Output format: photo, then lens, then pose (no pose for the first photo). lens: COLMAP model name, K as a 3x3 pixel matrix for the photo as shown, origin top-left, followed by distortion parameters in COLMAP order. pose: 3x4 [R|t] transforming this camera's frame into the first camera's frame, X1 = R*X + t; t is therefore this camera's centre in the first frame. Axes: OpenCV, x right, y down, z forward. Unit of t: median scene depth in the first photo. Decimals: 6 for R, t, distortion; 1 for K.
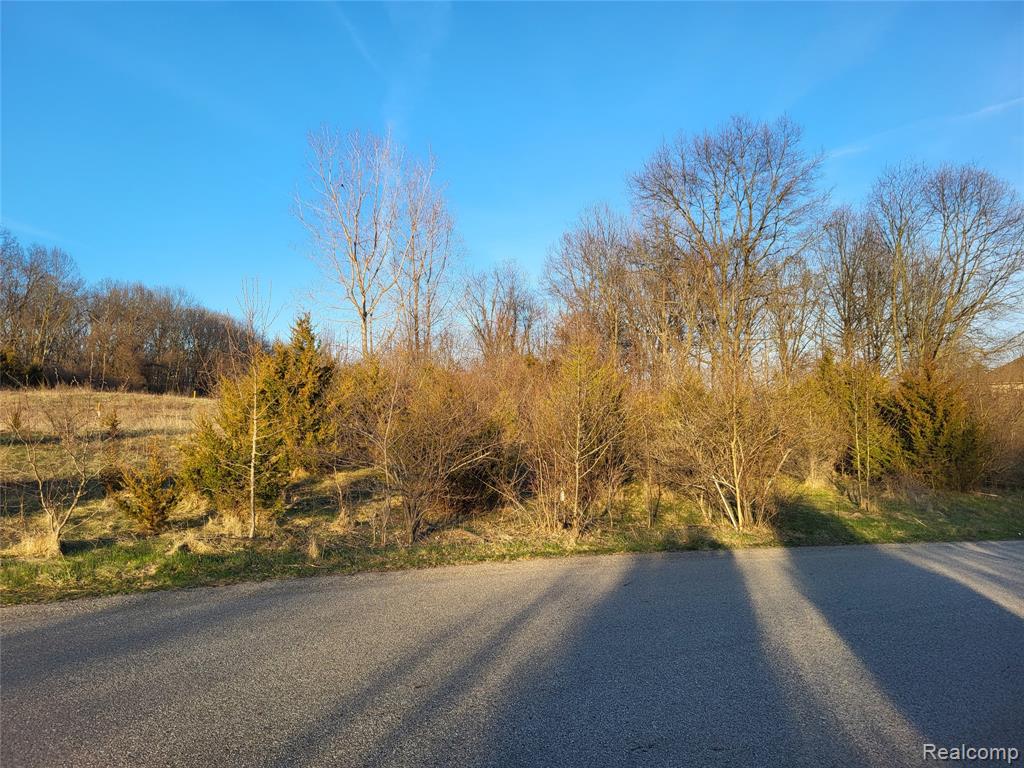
lens RADIAL K [[755.9, 0, 507.6], [0, 755.9, 373.2], [0, 0, 1]] dist [0.050745, -0.039505]
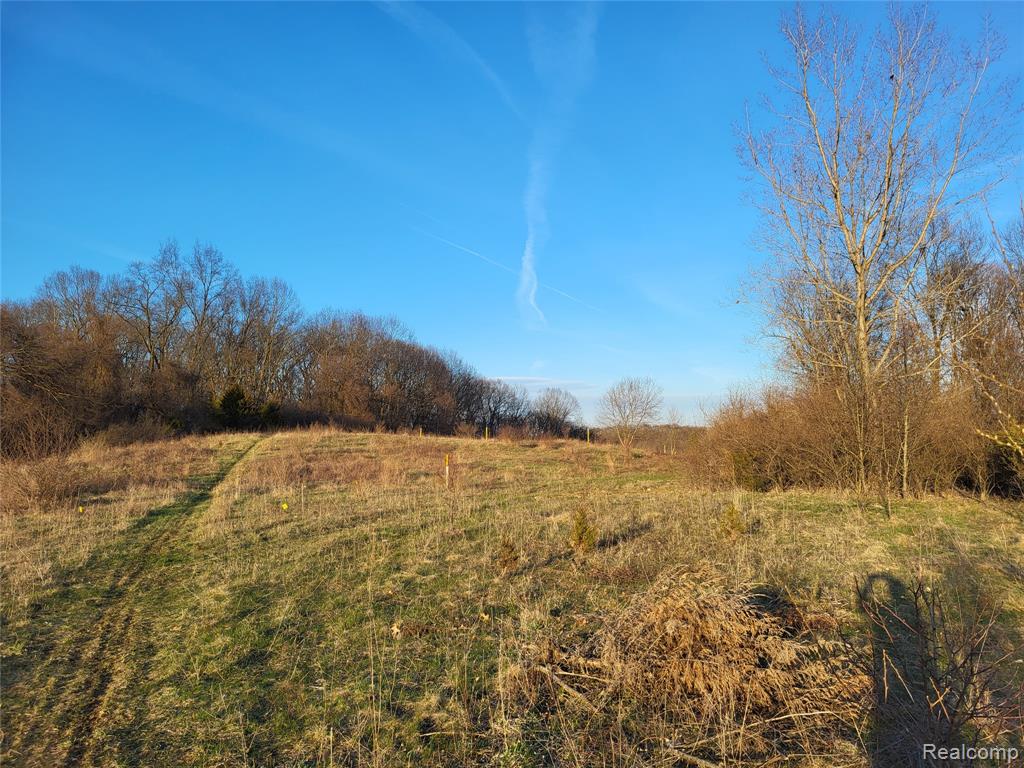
lens RADIAL K [[755.9, 0, 531.1], [0, 755.9, 414.7], [0, 0, 1]] dist [0.050745, -0.039505]
pose [[0.986694, -0.013820, -0.162000, -0.512229], [0.015877, 0.999809, 0.011408, -0.009610], [0.161811, -0.013828, 0.986725, 0.487222]]
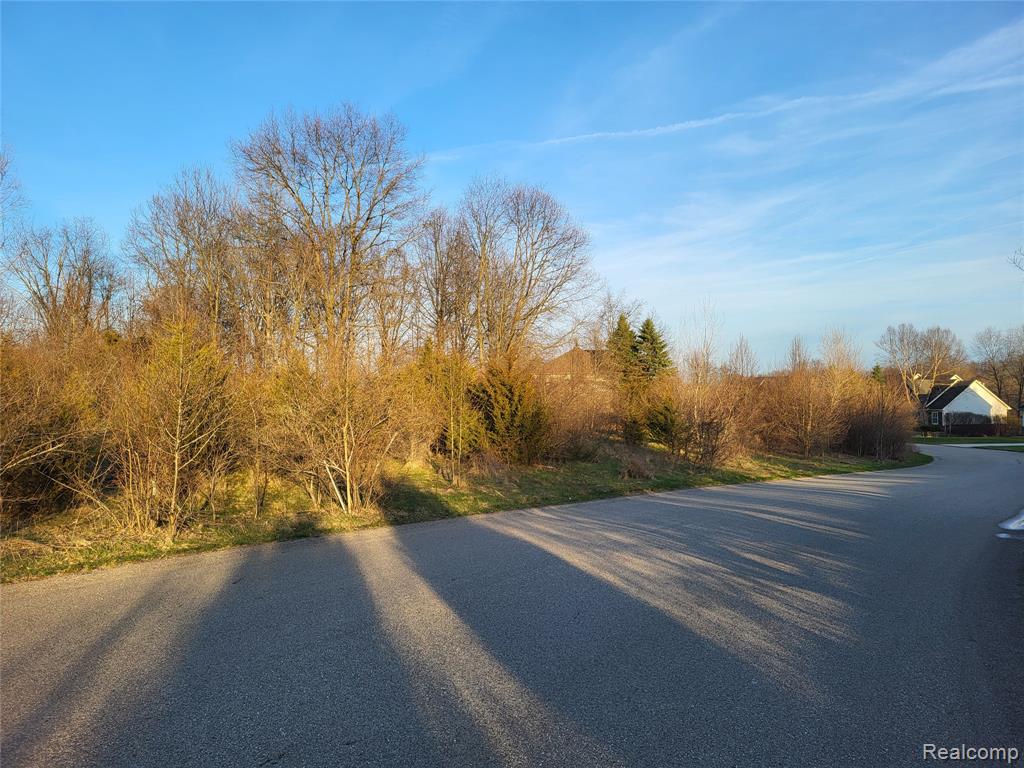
lens RADIAL K [[755.9, 0, 506.2], [0, 755.9, 373.4], [0, 0, 1]] dist [0.050745, -0.039505]
pose [[0.870414, 0.021170, 0.491866, -0.007392], [-0.031638, 0.999415, 0.012971, 0.000247], [-0.491304, -0.026852, 0.870574, 0.011533]]
